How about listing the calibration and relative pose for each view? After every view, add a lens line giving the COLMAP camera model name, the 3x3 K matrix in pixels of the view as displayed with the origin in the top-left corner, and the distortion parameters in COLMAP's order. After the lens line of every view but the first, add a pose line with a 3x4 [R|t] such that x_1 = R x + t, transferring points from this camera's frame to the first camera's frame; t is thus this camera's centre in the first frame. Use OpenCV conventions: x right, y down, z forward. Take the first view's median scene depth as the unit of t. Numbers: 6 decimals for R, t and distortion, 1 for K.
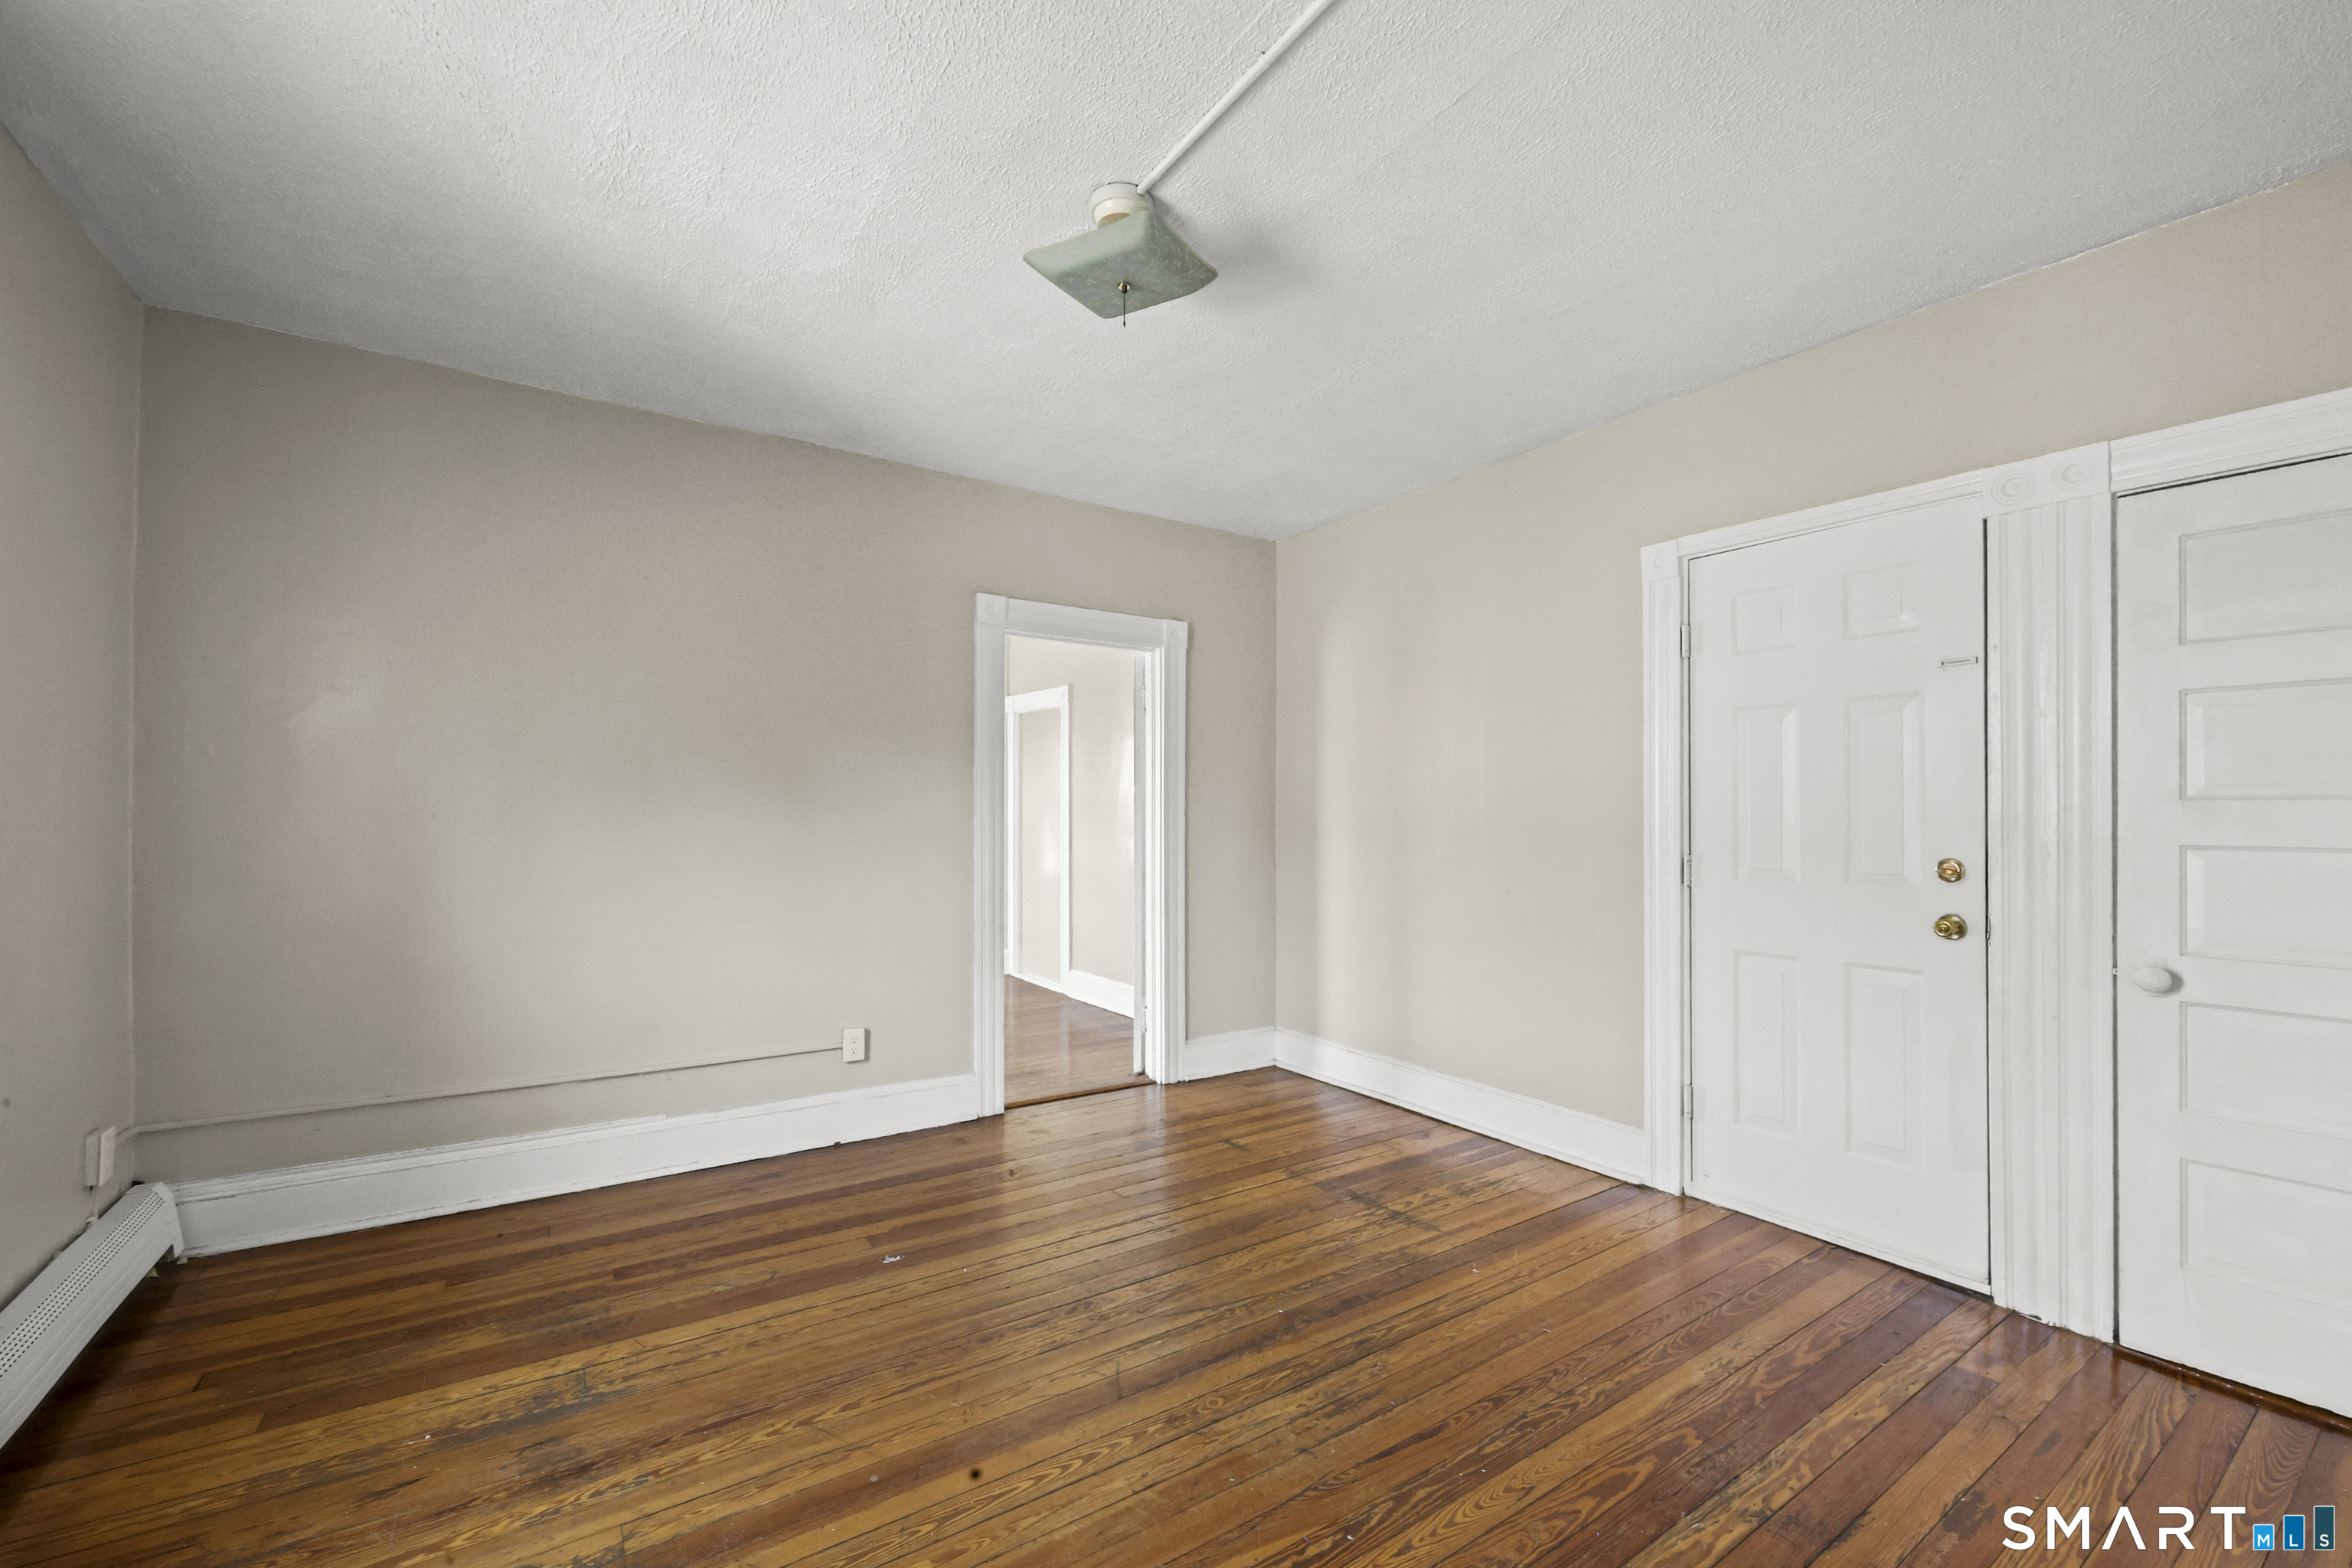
lens RADIAL K [[943.7, 0, 1175.3], [0, 943.7, 801.9], [0, 0, 1]] dist [-0.002830, 0.000221]
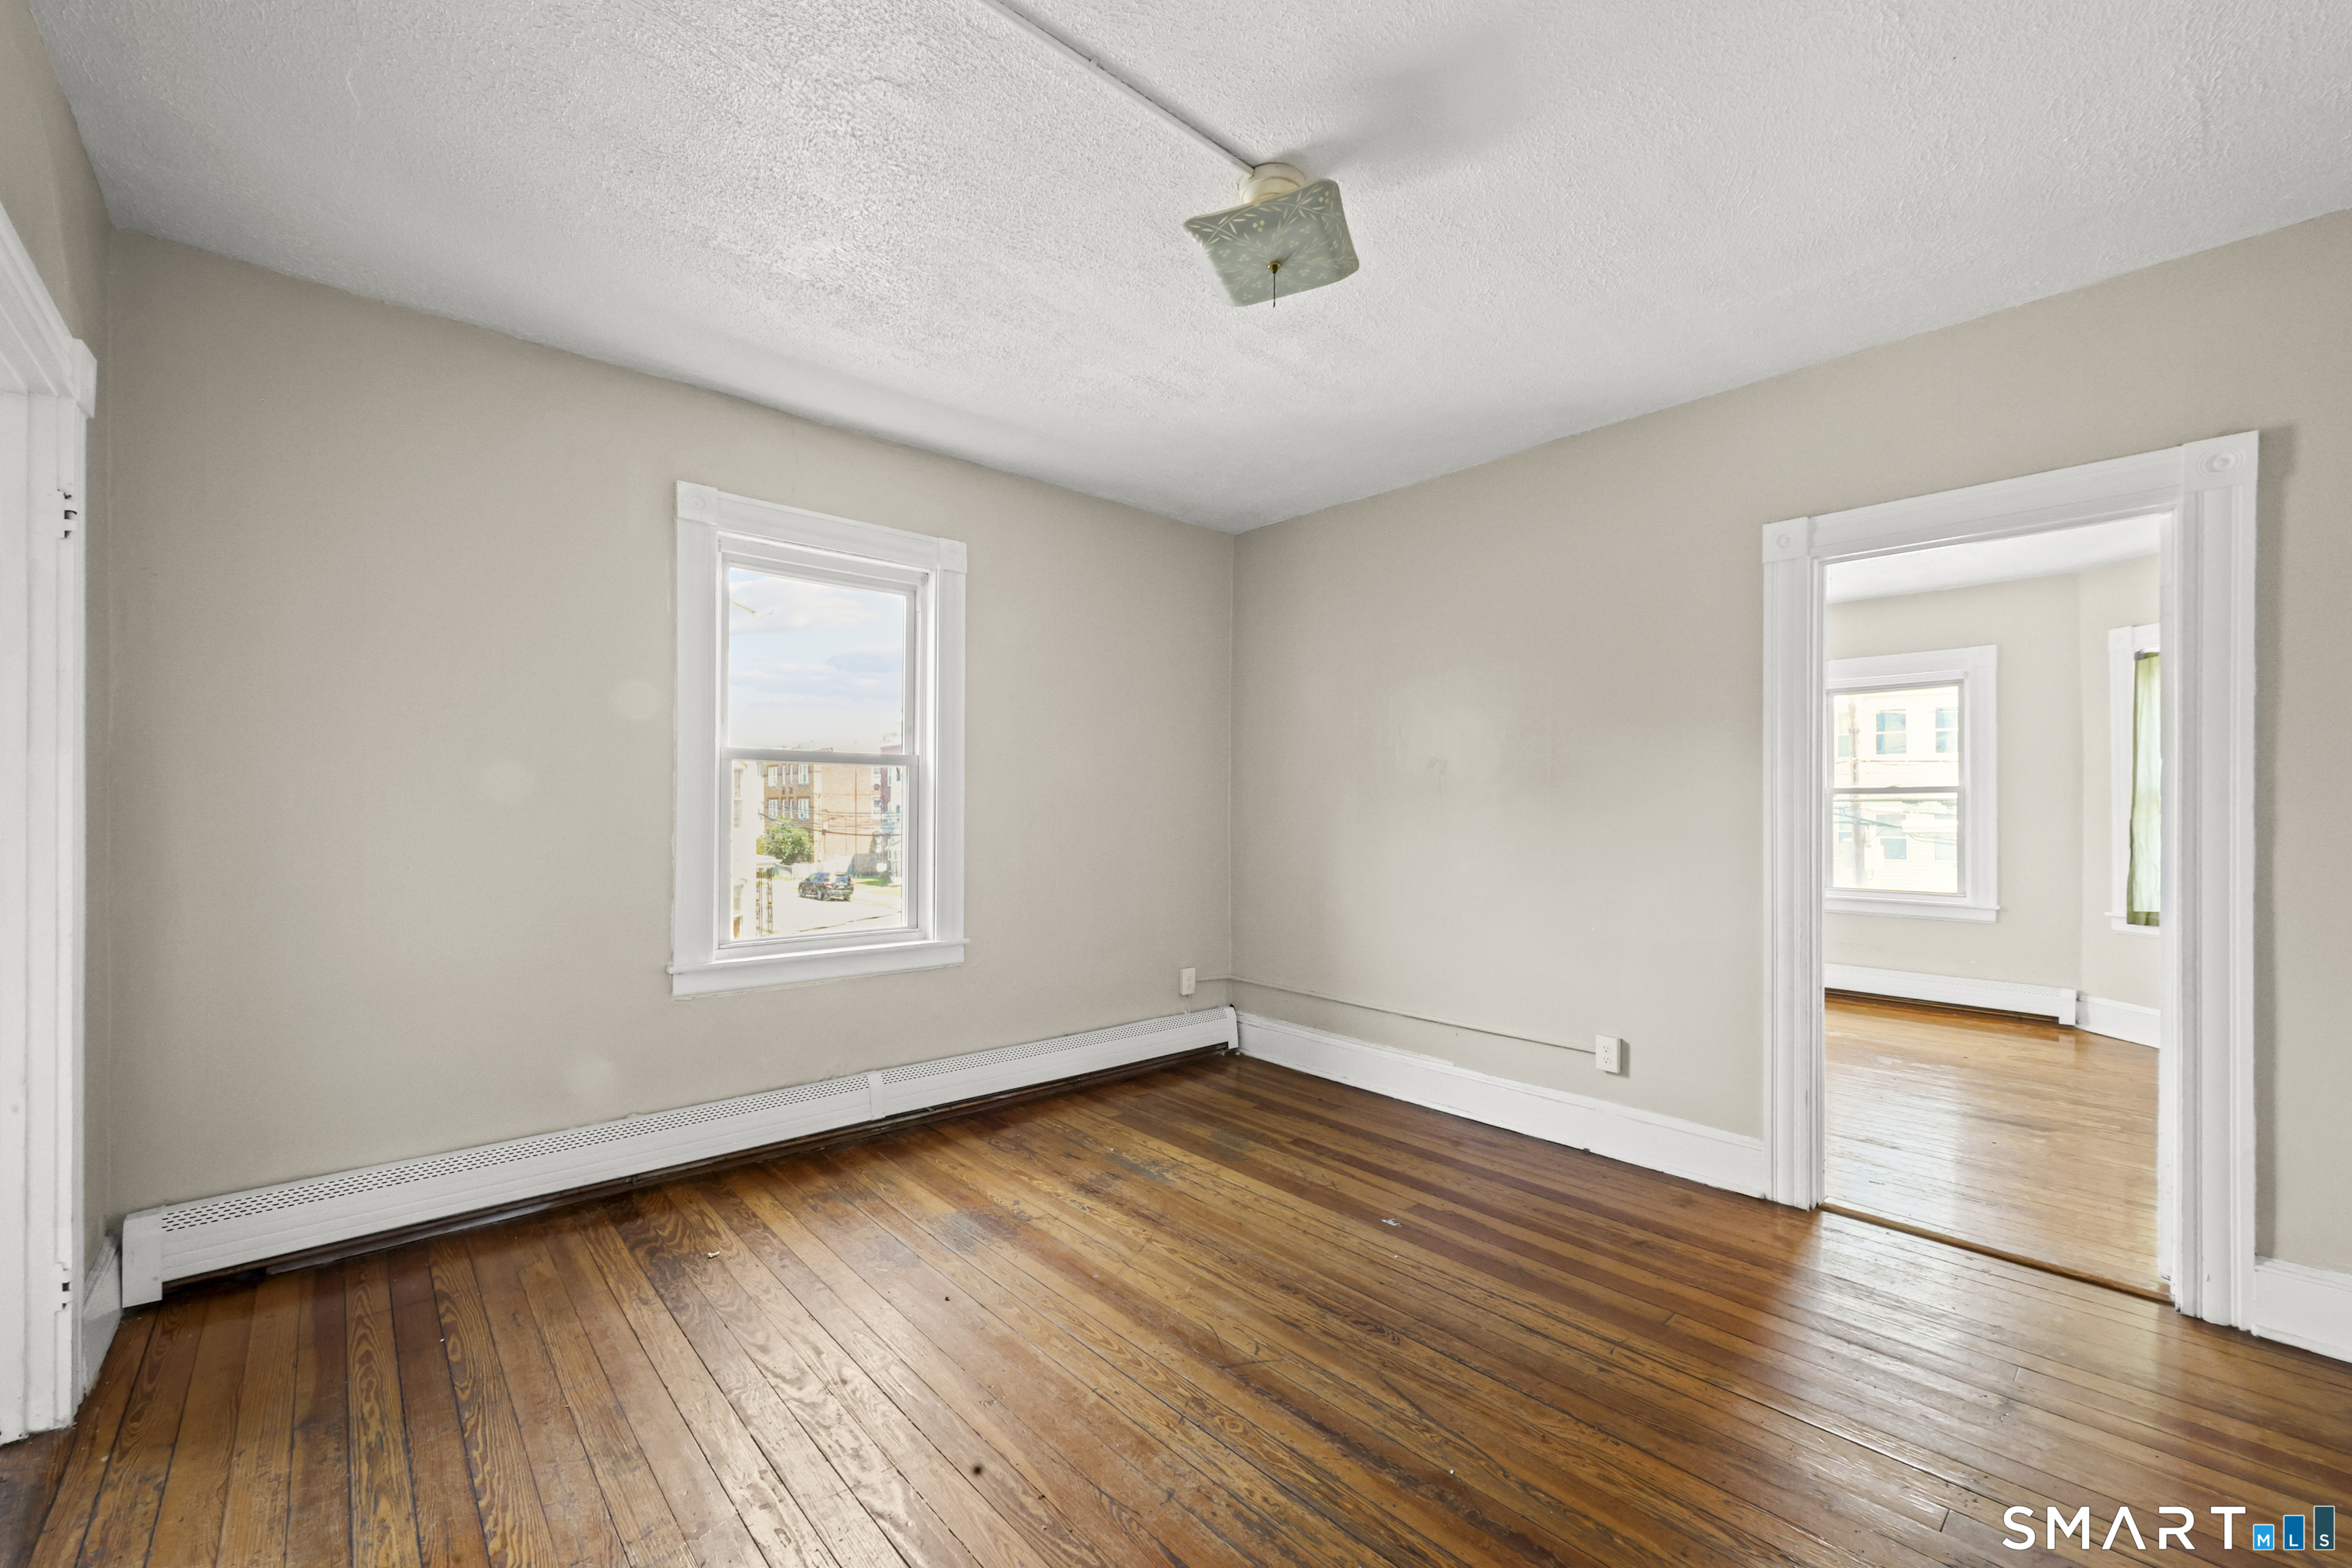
lens RADIAL K [[943.7, 0, 1178.6], [0, 943.7, 798.2], [0, 0, 1]] dist [-0.002830, 0.000221]
pose [[0.156253, -0.013057, -0.987631, 0.678498], [0.005945, 0.999907, -0.012279, 0.015708], [0.987699, -0.003953, 0.156317, 0.561128]]
